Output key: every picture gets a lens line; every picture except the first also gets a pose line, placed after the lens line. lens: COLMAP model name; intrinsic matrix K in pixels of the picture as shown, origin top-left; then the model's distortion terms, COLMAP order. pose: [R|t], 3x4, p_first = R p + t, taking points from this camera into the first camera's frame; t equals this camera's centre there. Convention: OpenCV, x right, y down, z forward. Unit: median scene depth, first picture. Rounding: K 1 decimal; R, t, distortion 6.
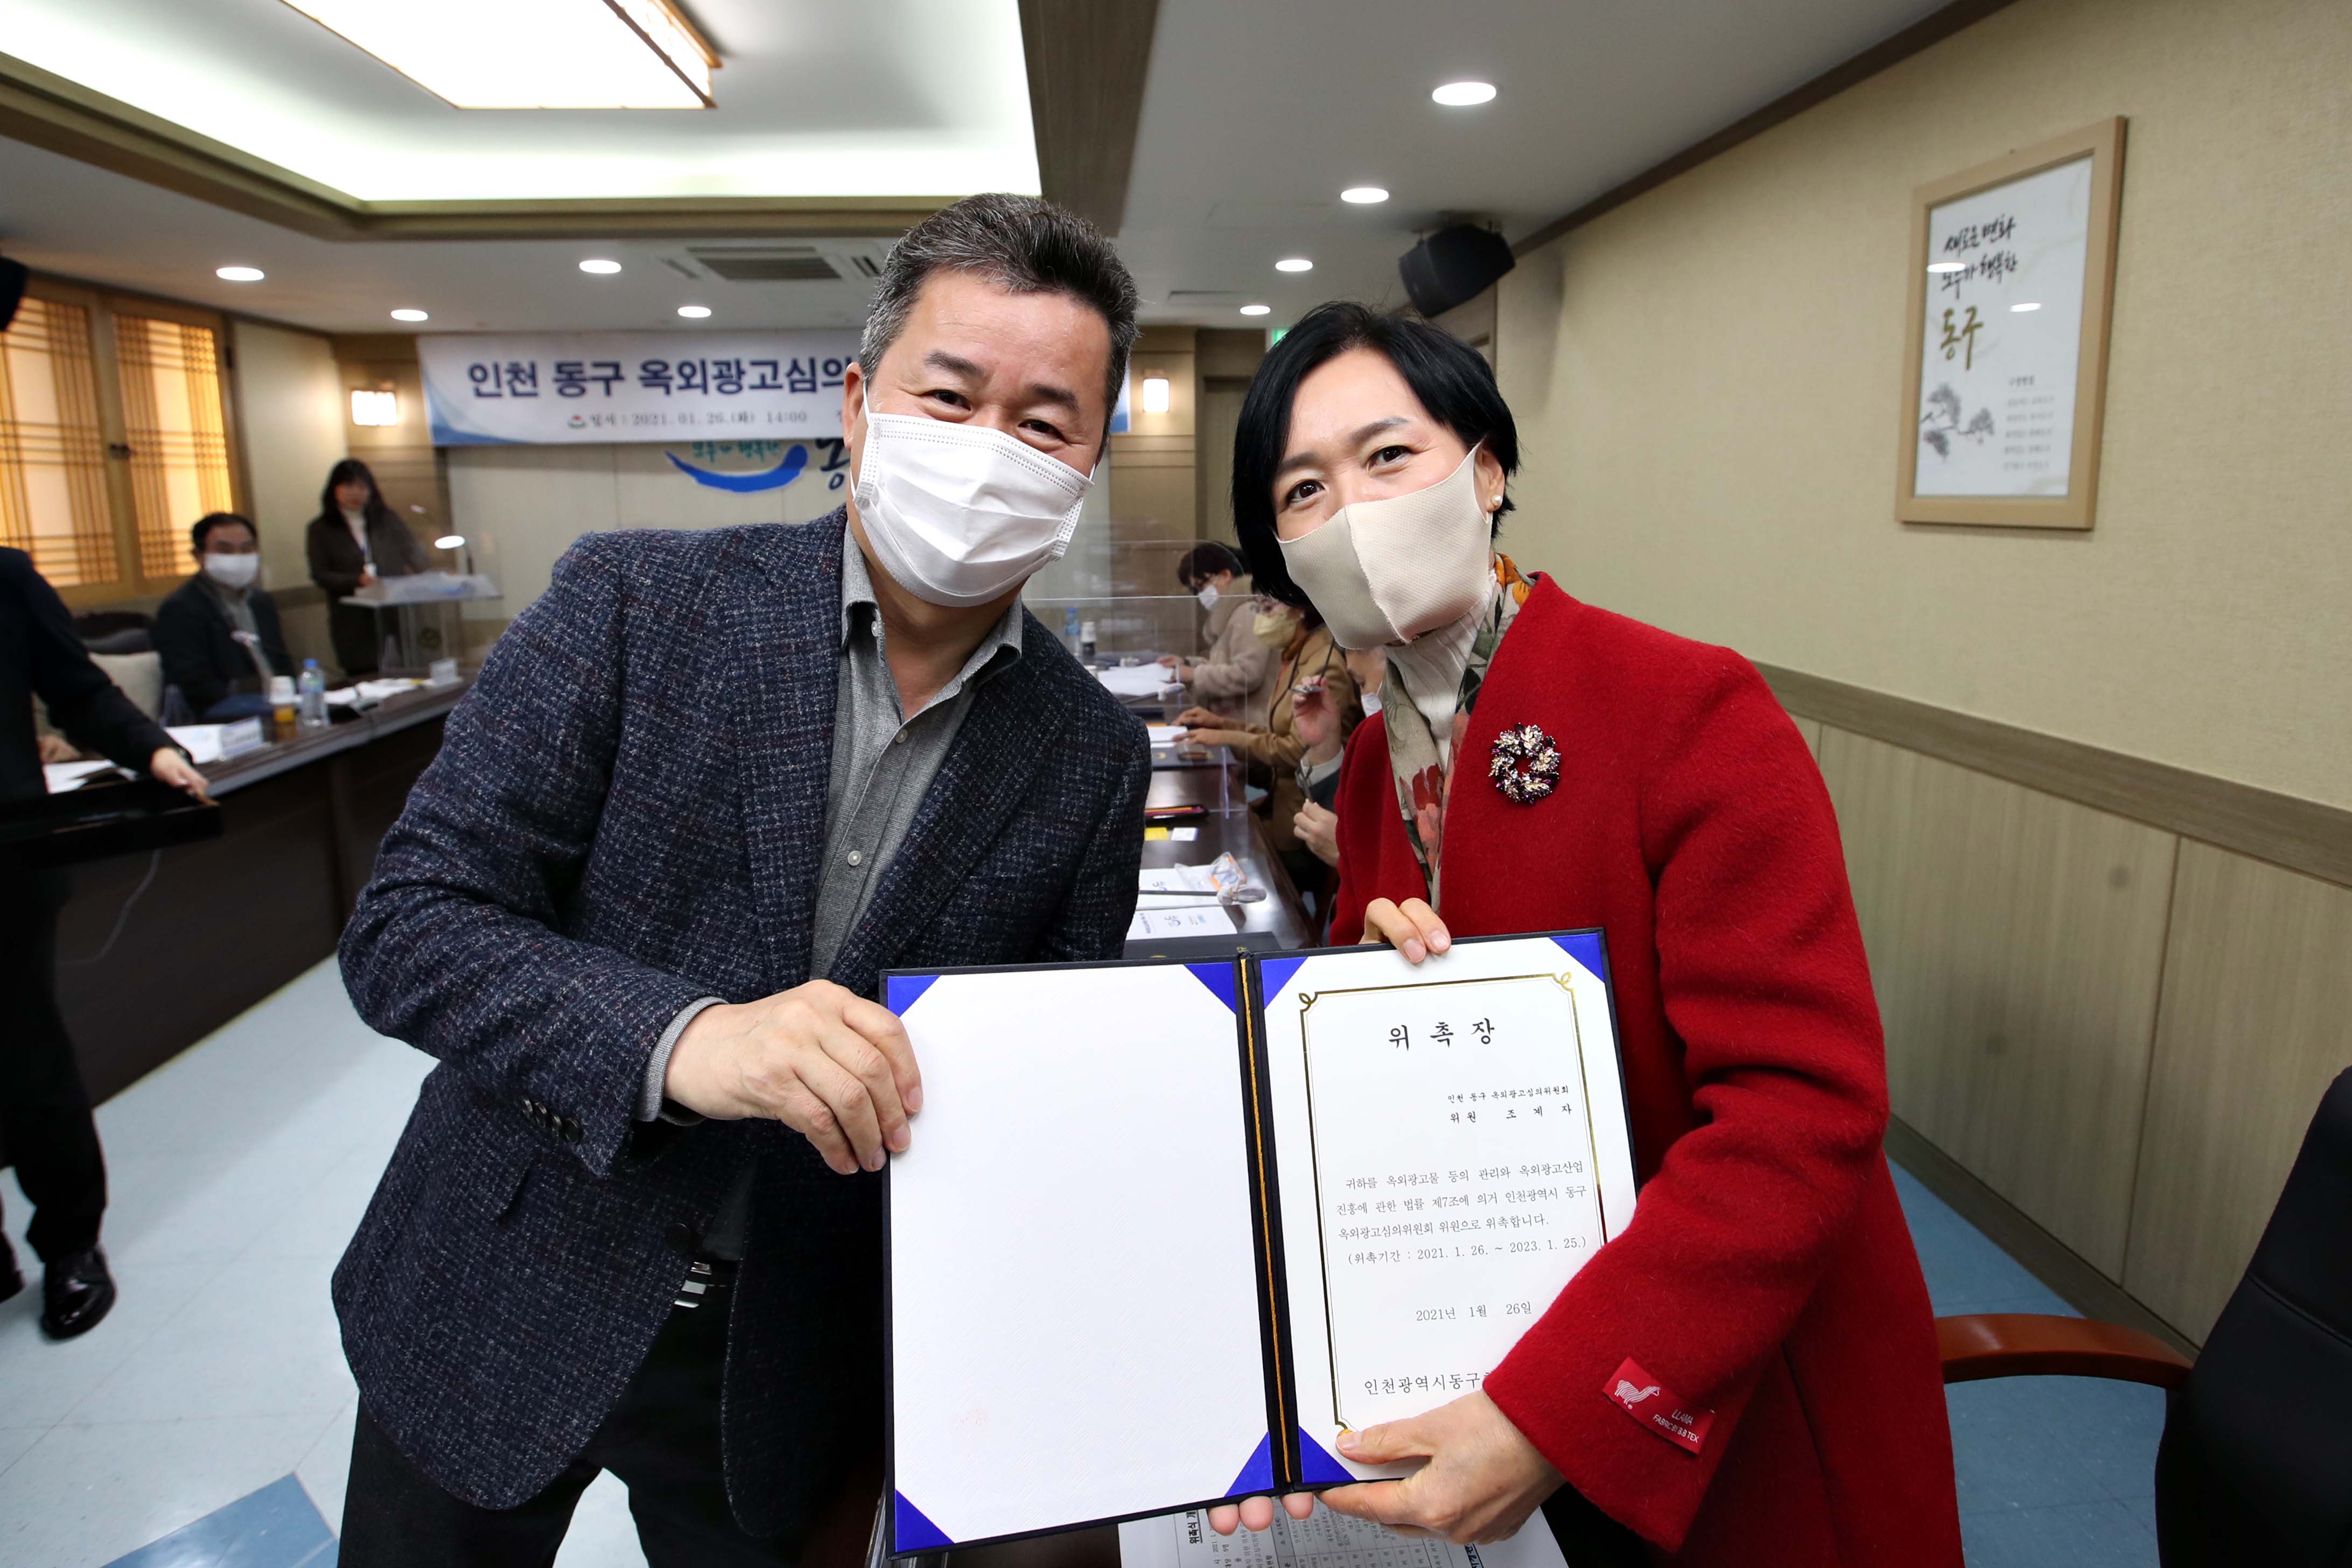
lens RADIAL K [[1320.6, 0, 1173.8], [0, 1320.6, 680.8], [0, 0, 1]] dist [-0.049712, 0.031987]
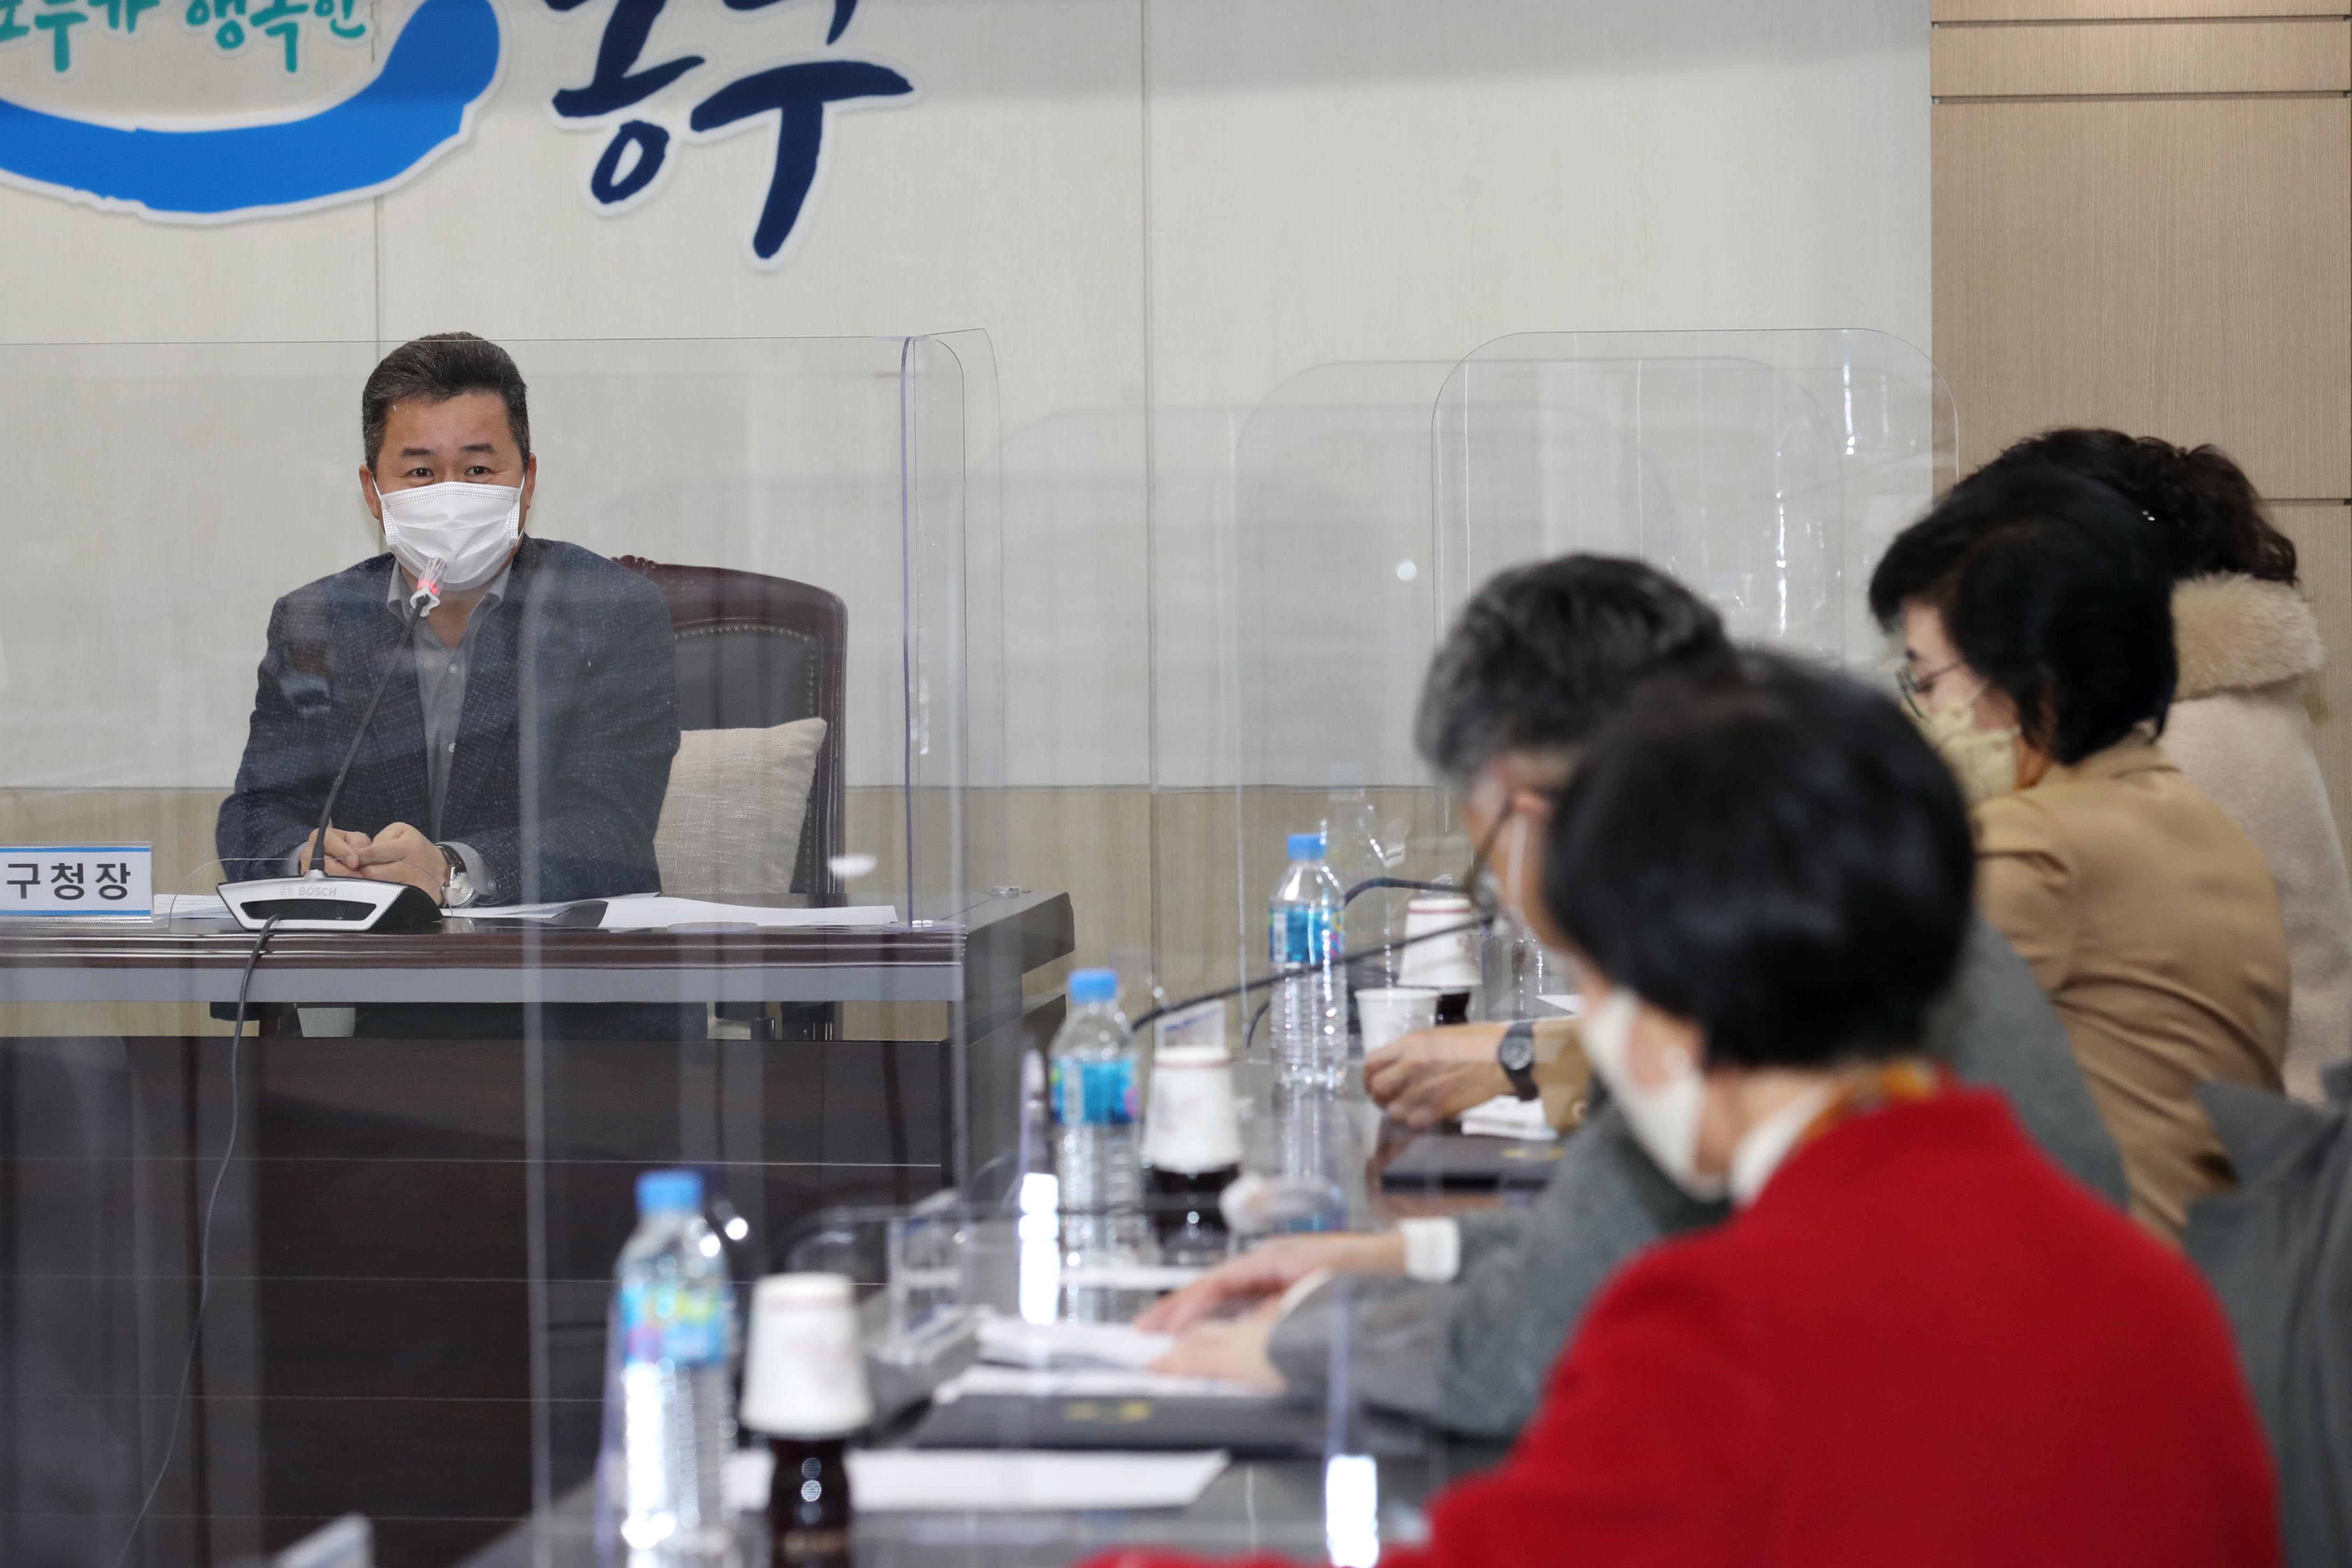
lens RADIAL K [[9601.4, 0, 1176.0], [0, 9601.4, 784.0], [0, 0, 1]] dist [-0.074455, 5.833342]
pose [[0.977625, 0.017236, -0.209646, 0.159815], [-0.033895, 0.996522, -0.076128, 0.064031], [0.207604, 0.081530, 0.974809, -0.490801]]
